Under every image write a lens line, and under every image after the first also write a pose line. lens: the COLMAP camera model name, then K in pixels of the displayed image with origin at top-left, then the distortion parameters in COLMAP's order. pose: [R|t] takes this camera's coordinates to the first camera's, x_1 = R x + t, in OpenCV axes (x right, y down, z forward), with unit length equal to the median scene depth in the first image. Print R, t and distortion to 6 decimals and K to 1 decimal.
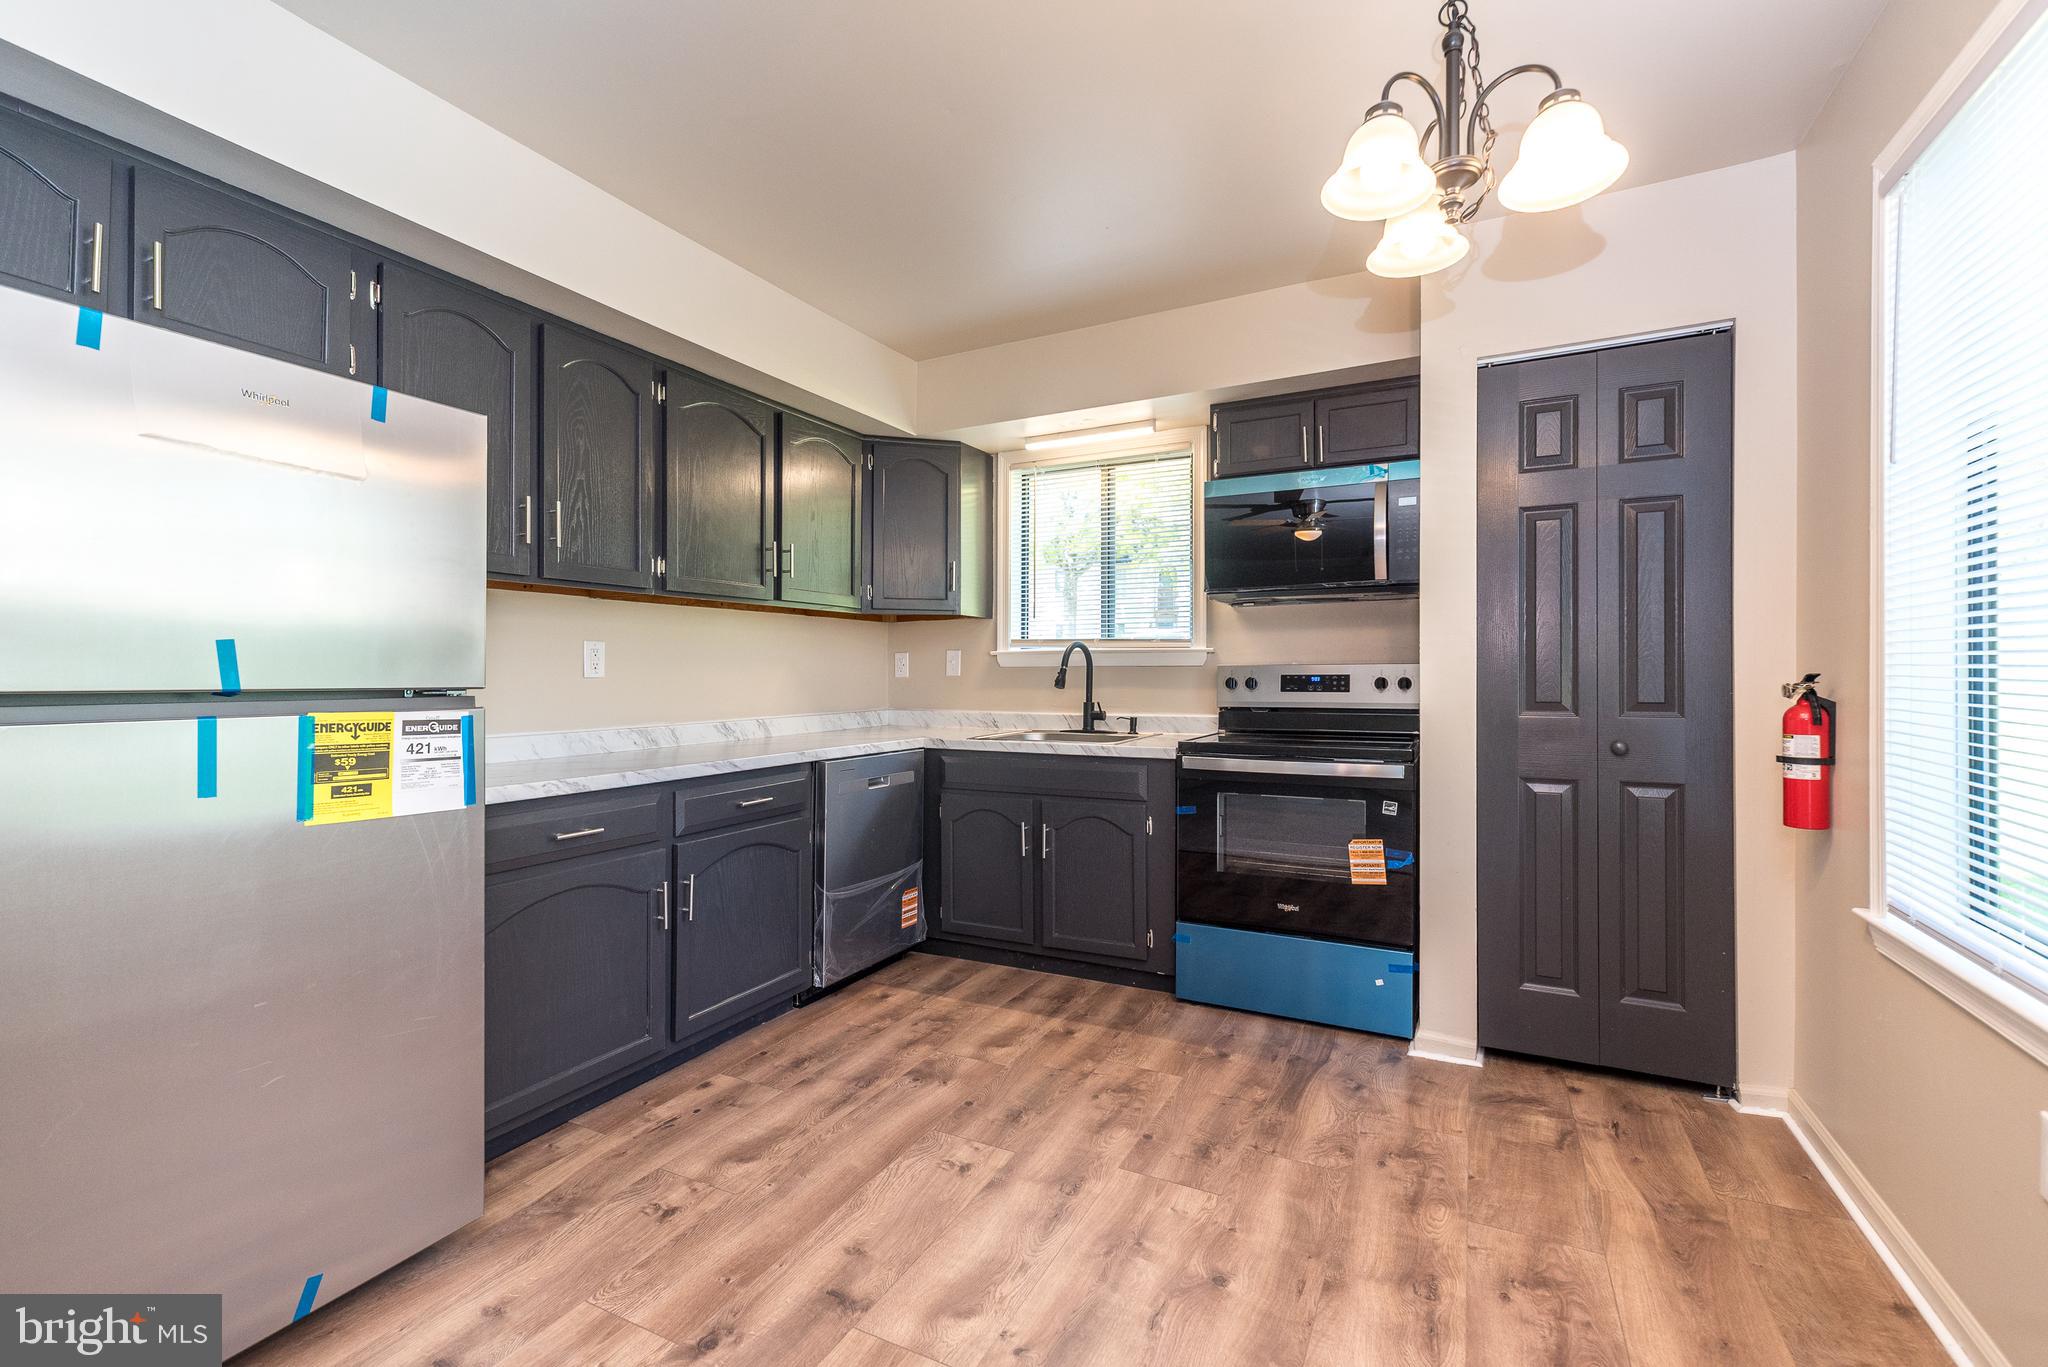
lens RADIAL K [[887.3, 0, 1020.0], [0, 887.3, 664.9], [0, 0, 1]] dist [0.003135, 0.000421]
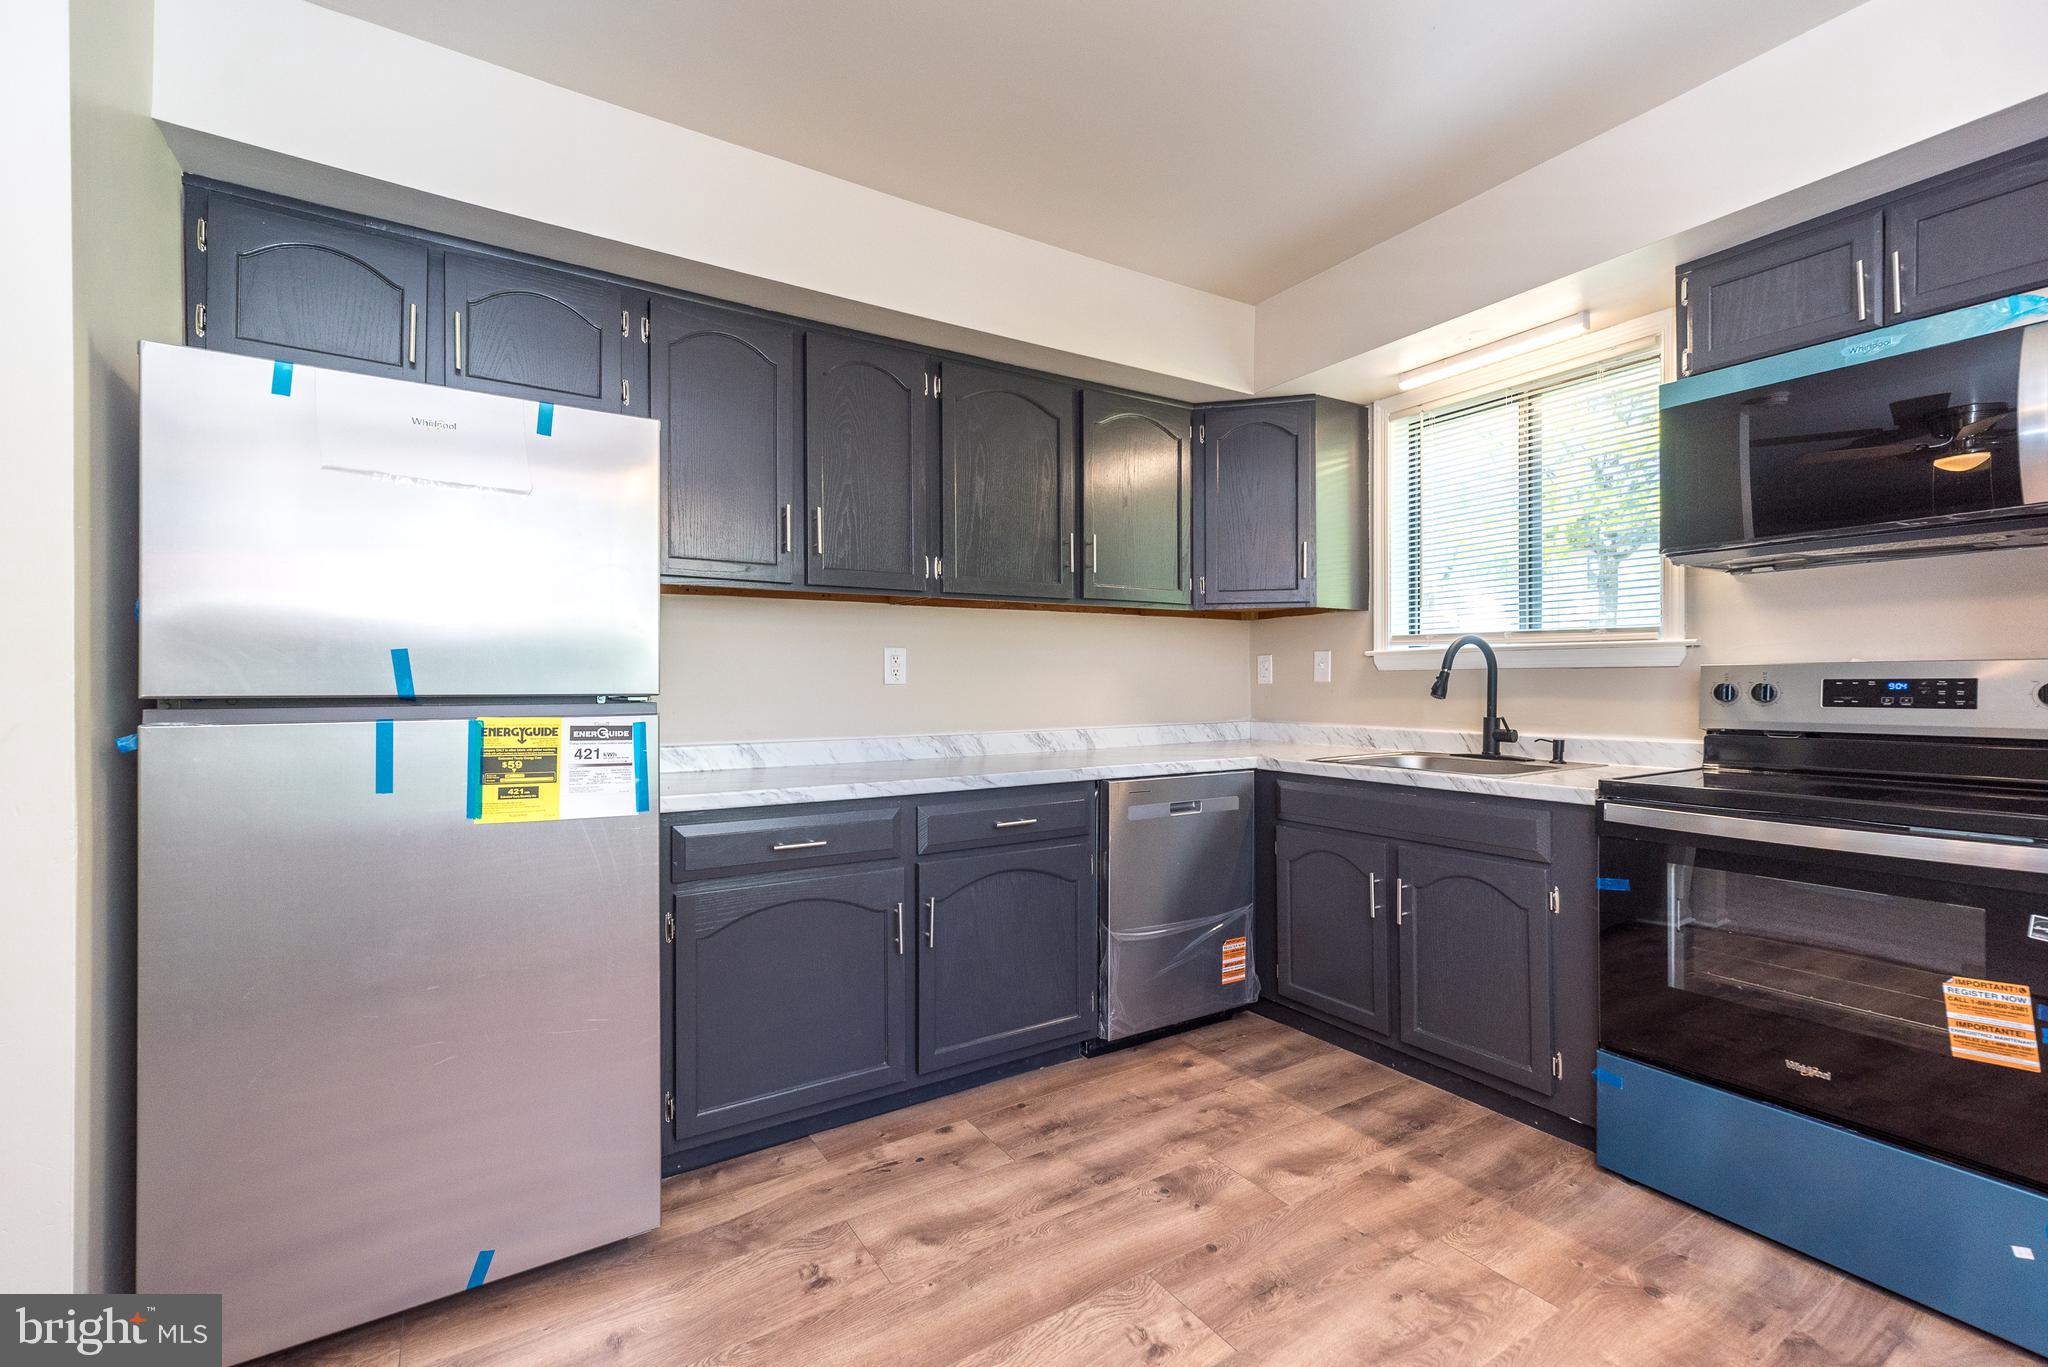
lens RADIAL K [[882.9, 0, 1025.0], [0, 882.9, 677.4], [0, 0, 1]] dist [0.004331, 0.000552]
pose [[0.860535, -0.004540, -0.509371, 0.162370], [0.007630, 0.999963, 0.003978, 0.004020], [0.509334, -0.007310, 0.860538, 0.234478]]
